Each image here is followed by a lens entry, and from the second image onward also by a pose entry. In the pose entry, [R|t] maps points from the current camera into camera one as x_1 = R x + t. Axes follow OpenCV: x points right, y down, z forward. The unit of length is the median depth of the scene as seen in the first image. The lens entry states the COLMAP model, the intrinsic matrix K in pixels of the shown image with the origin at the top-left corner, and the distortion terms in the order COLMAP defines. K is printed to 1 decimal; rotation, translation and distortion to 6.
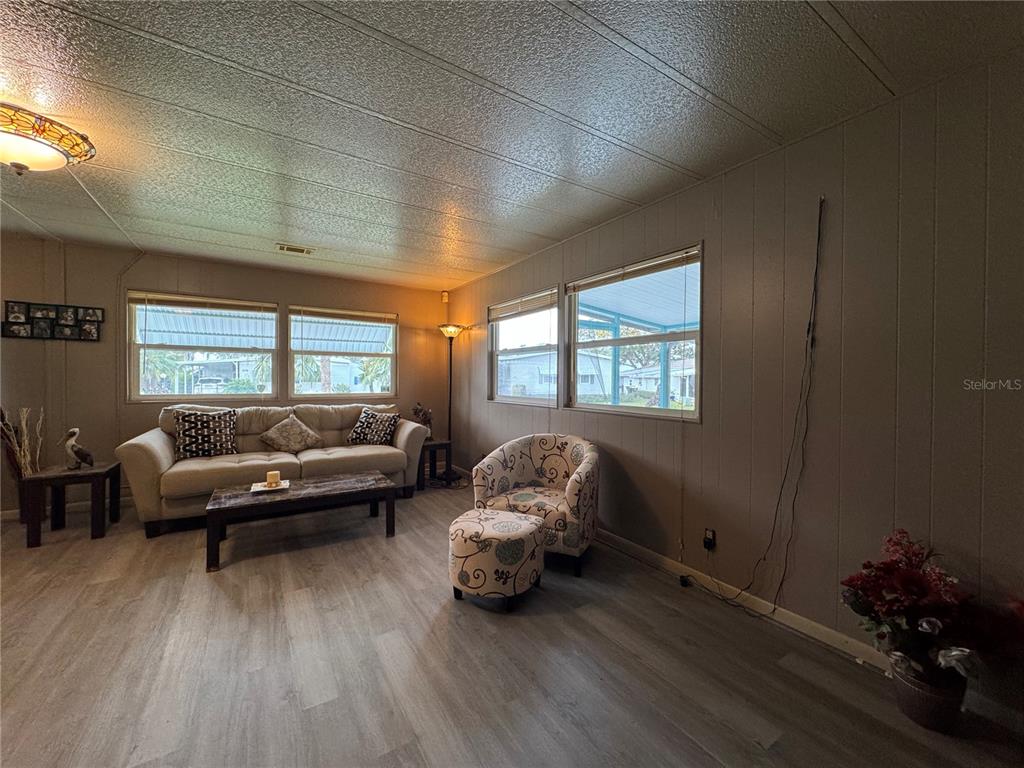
lens RADIAL K [[409.2, 0, 501.9], [0, 409.2, 381.6], [0, 0, 1]] dist [-0.002454, 0.001534]
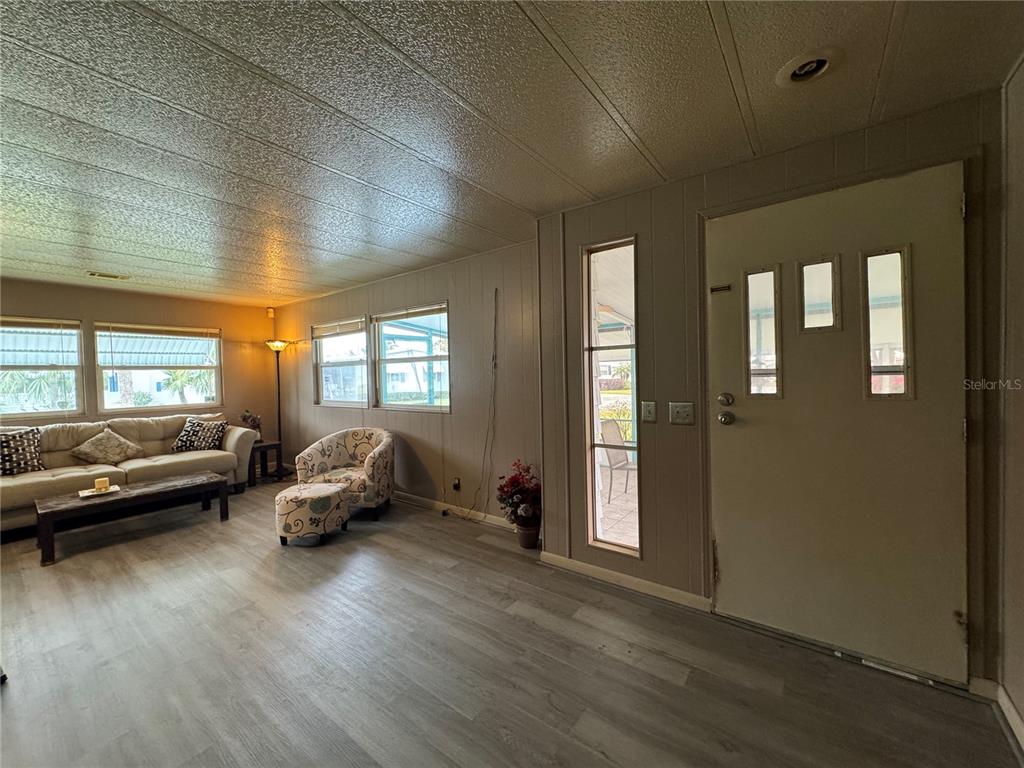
lens RADIAL K [[409.2, 0, 506.9], [0, 409.2, 383.2], [0, 0, 1]] dist [-0.002454, 0.001534]
pose [[0.932566, -0.034565, 0.359341, 0.092438], [0.030313, 0.999388, 0.017463, -0.030328], [-0.359724, -0.005392, 0.933043, -0.454825]]
